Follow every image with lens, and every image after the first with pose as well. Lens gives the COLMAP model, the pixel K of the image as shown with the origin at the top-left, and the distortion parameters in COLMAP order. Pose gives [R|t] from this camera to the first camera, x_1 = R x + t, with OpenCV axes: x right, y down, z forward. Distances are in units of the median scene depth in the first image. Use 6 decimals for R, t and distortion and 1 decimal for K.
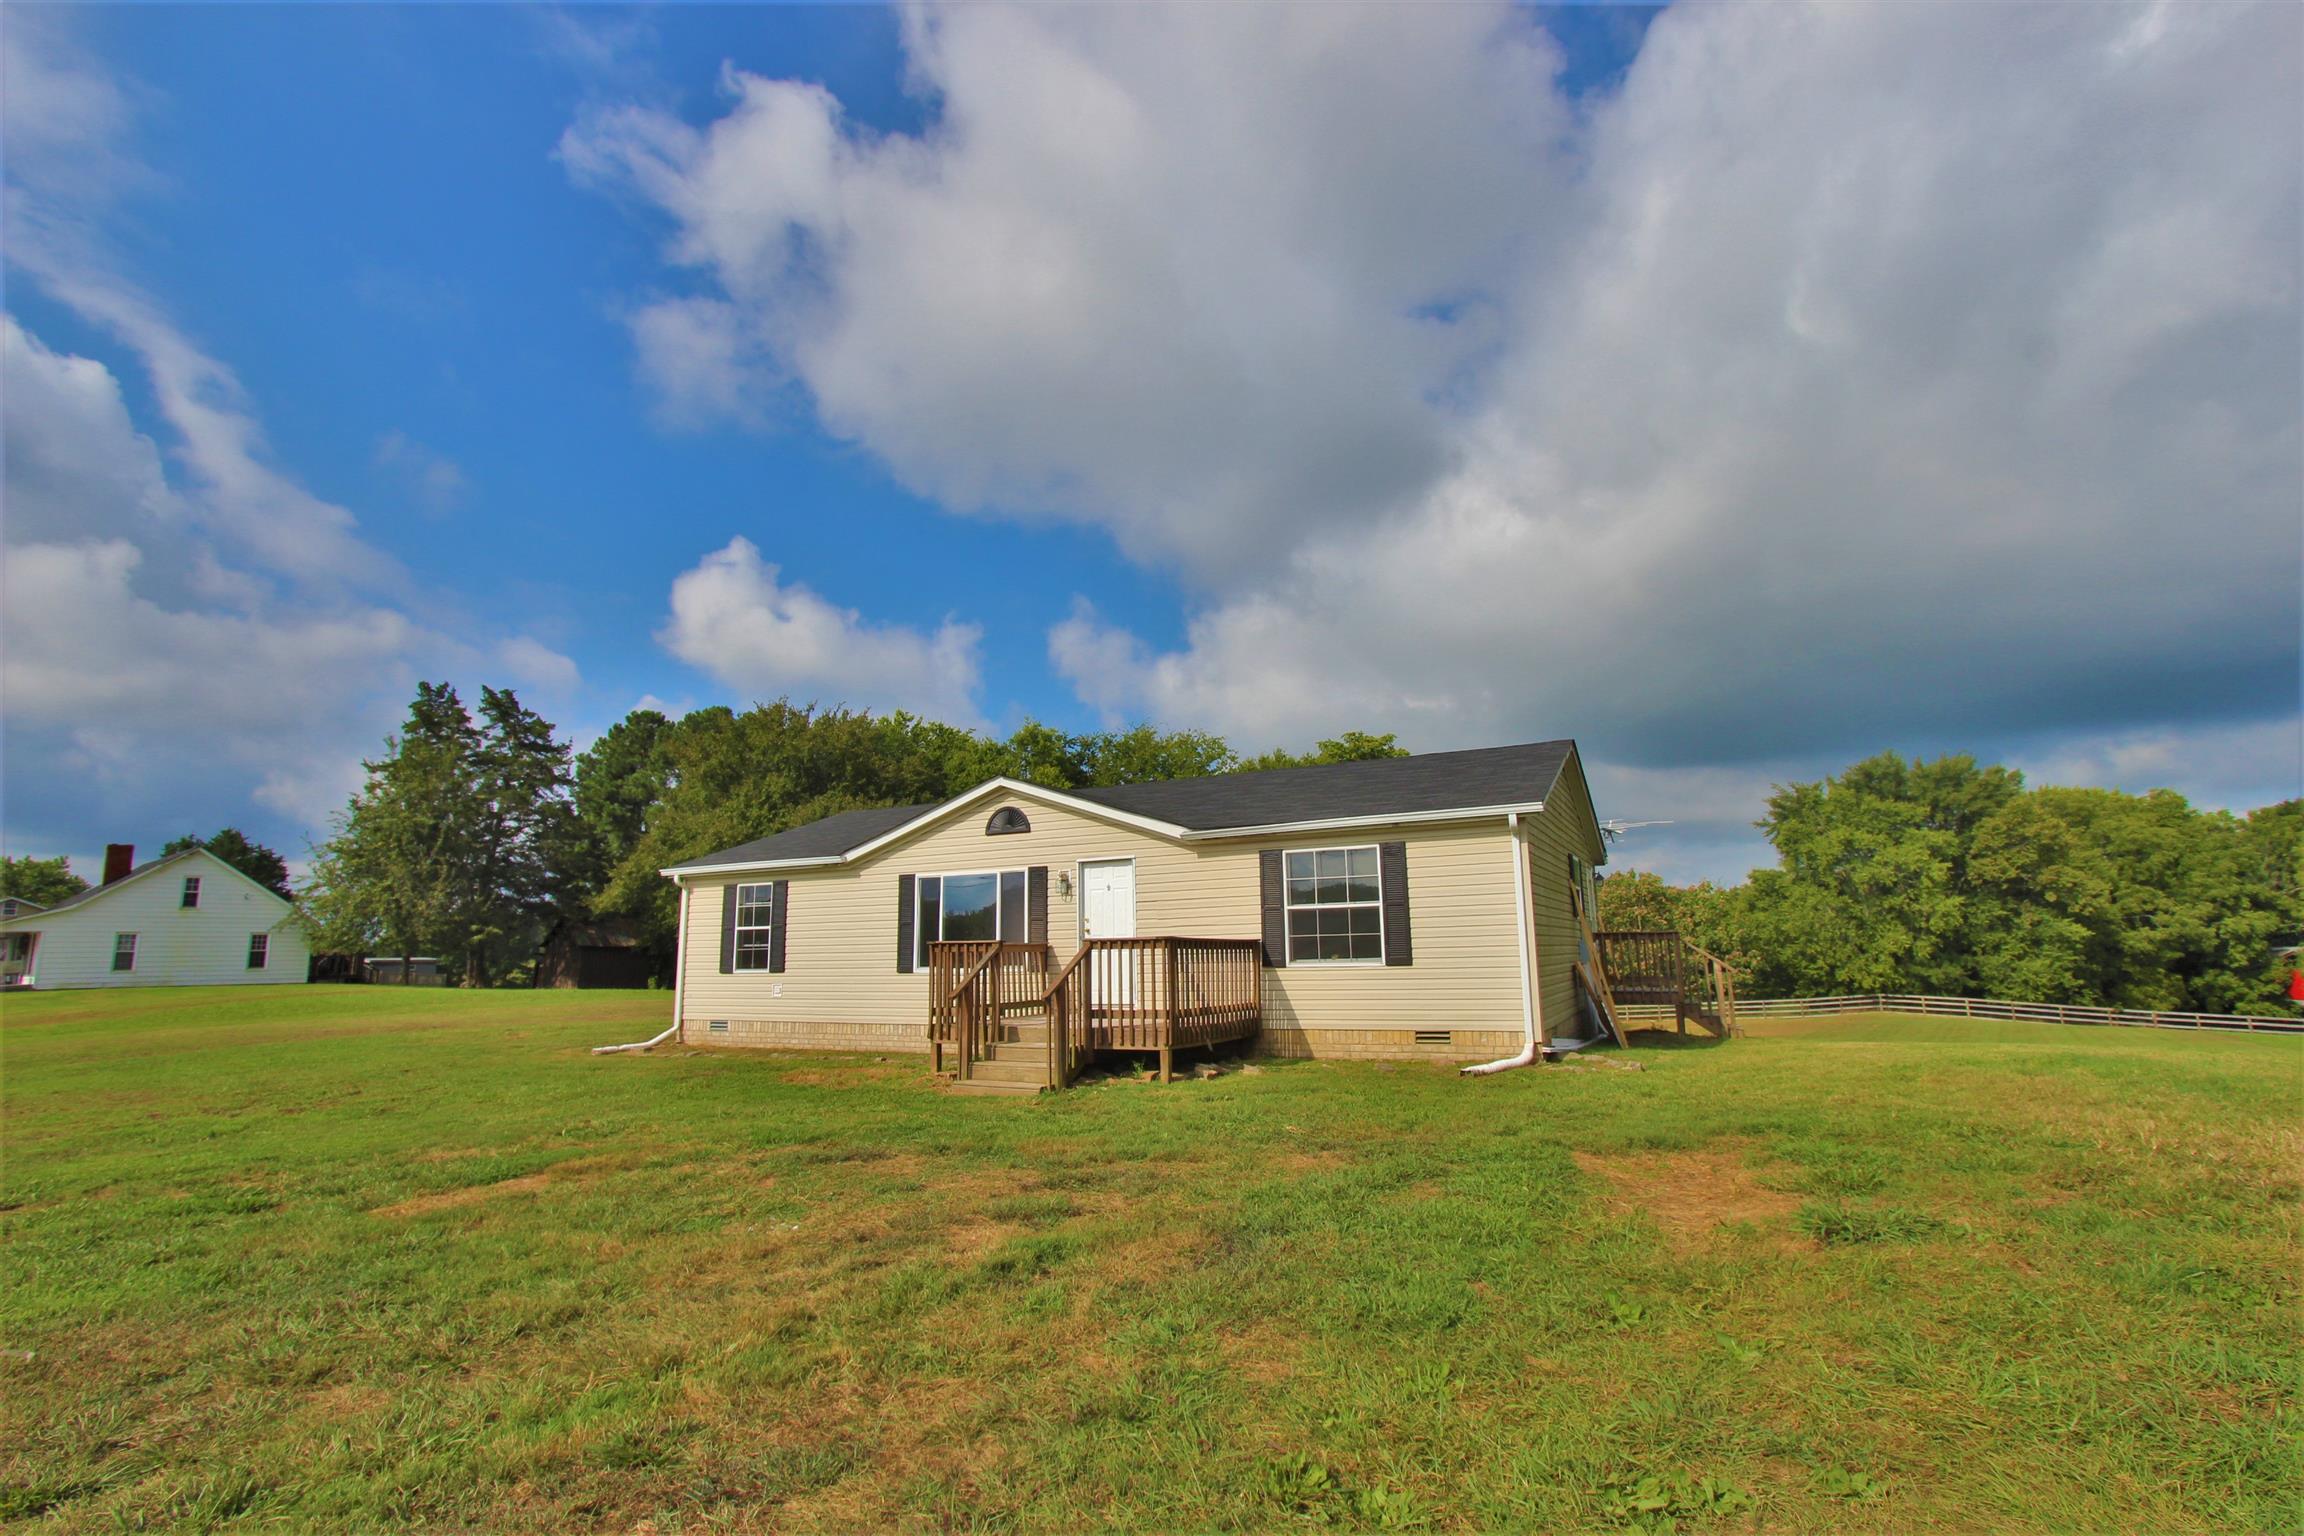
lens RADIAL K [[1060.3, 0, 1167.8], [0, 1060.3, 761.2], [0, 0, 1]] dist [-0.019048, 0.002173]
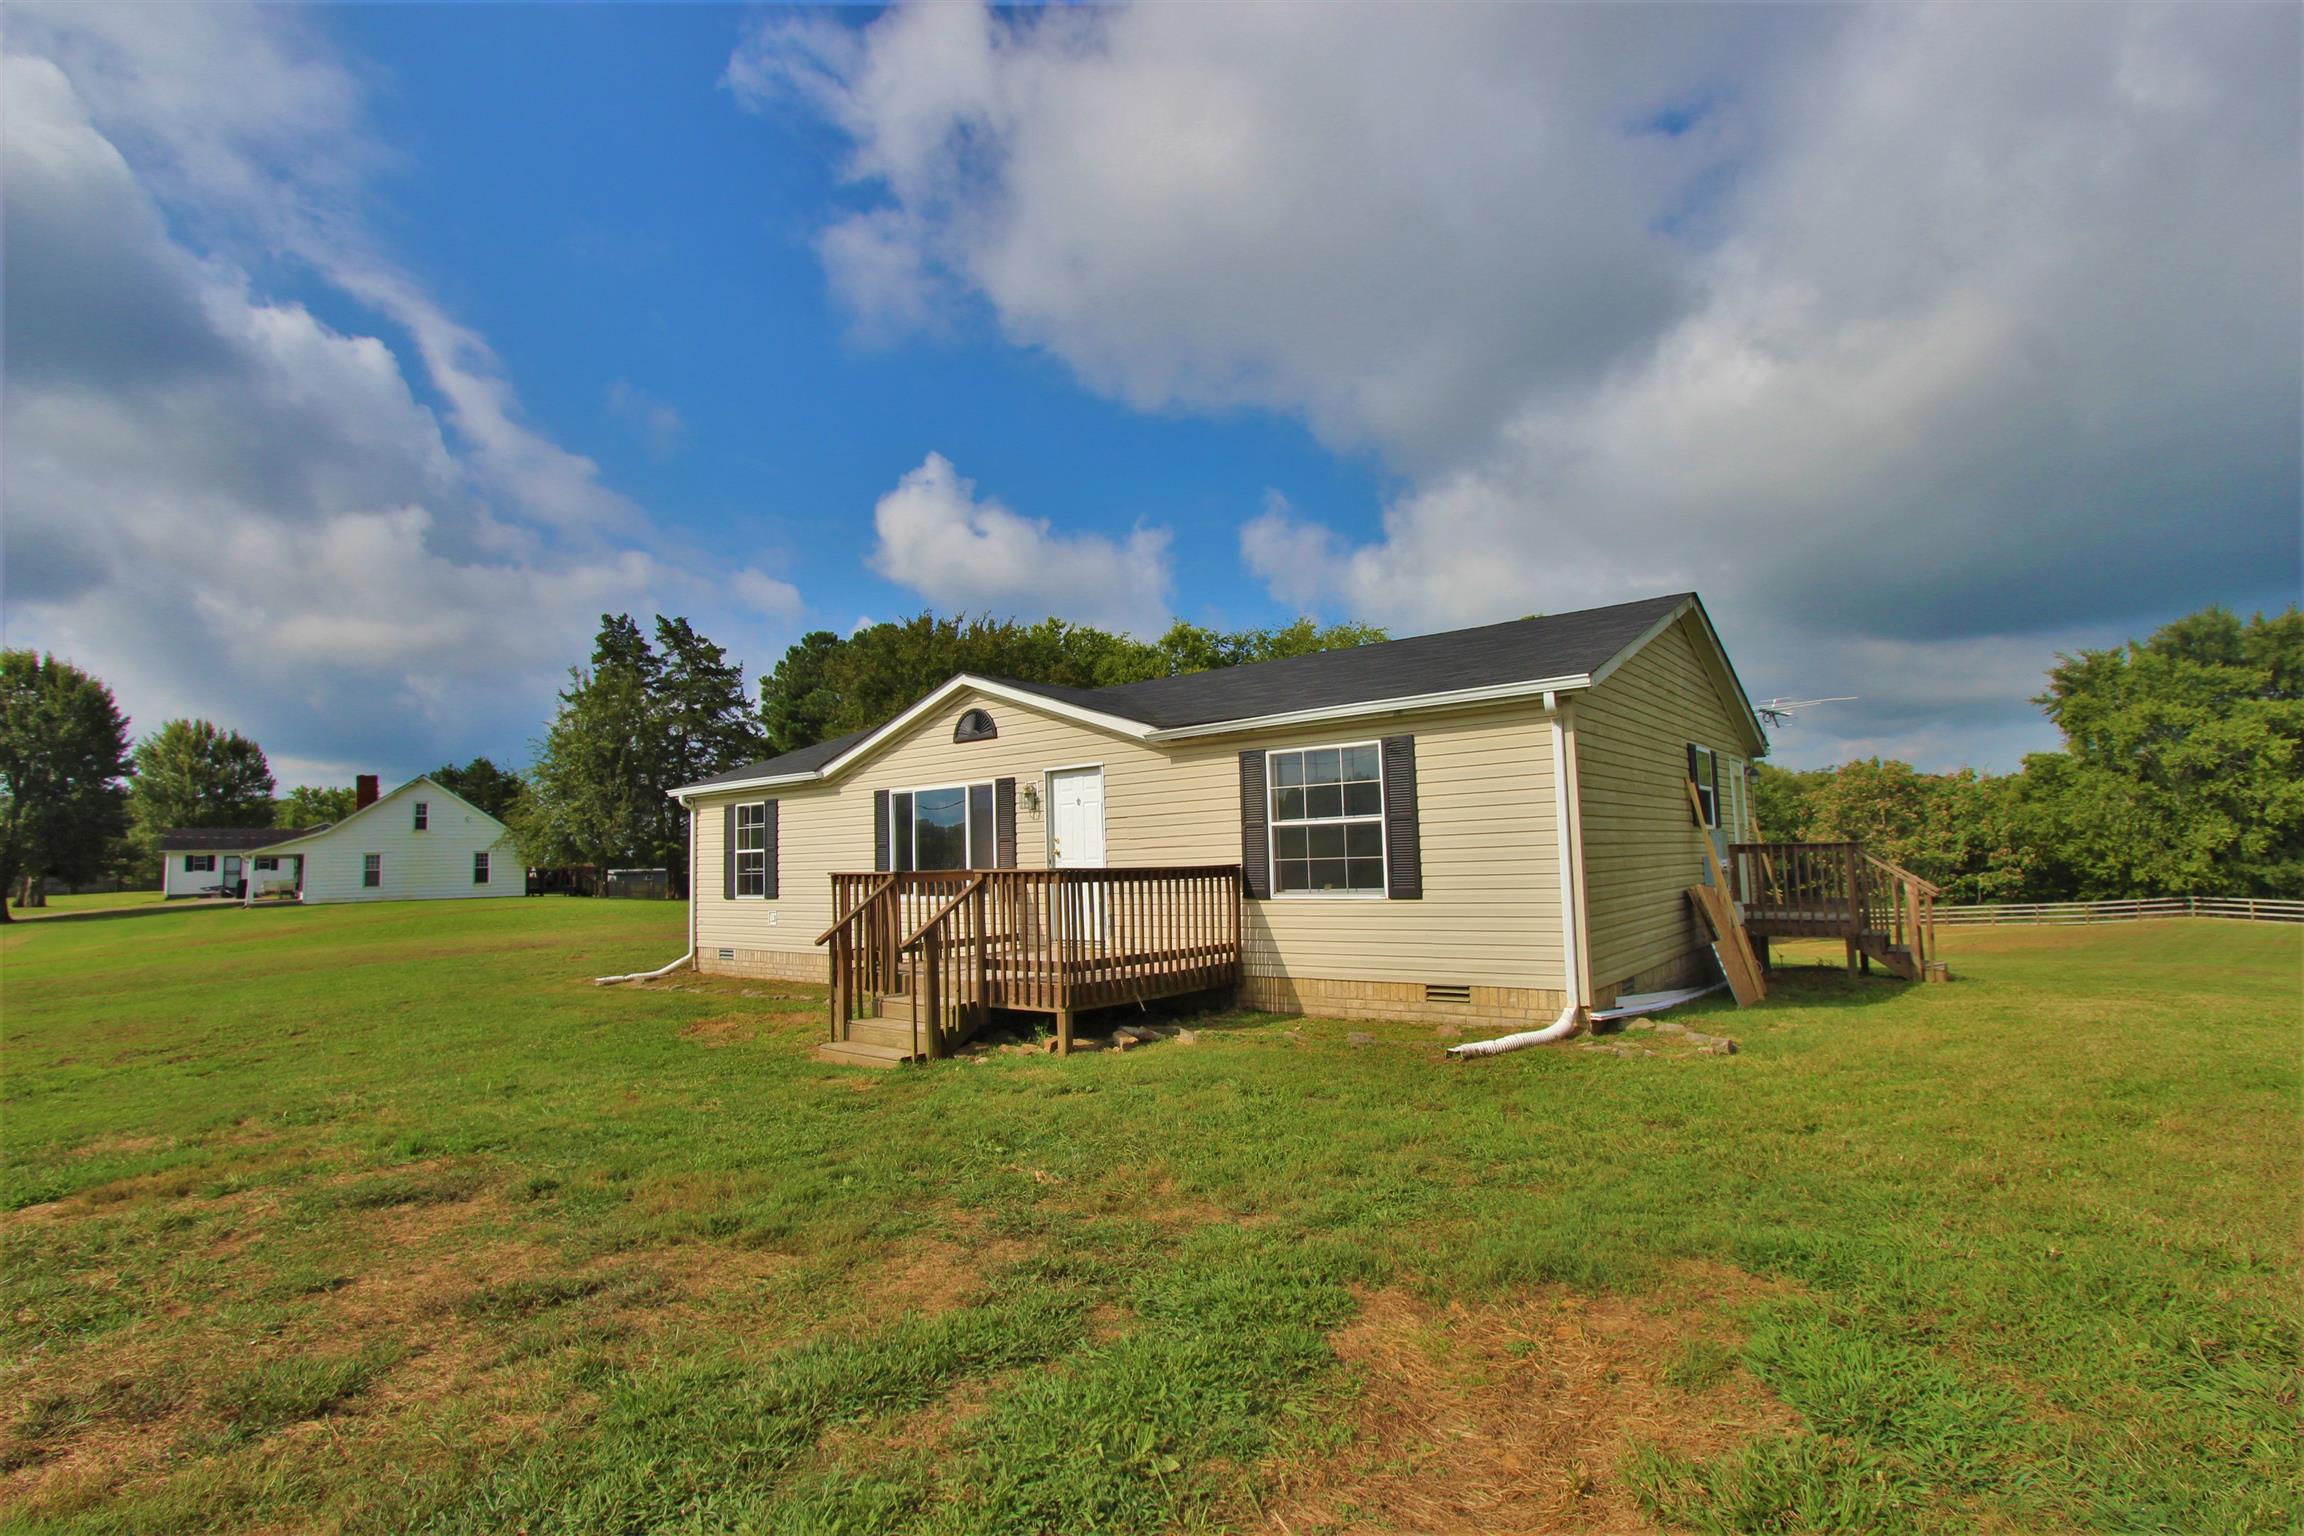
lens RADIAL K [[1060.3, 0, 1167.8], [0, 1060.3, 761.2], [0, 0, 1]] dist [-0.019048, 0.002173]
pose [[0.981426, -0.027880, -0.189802, 0.137071], [0.045143, 0.995163, 0.087247, 0.014856], [0.186452, -0.094195, 0.977938, 0.164206]]
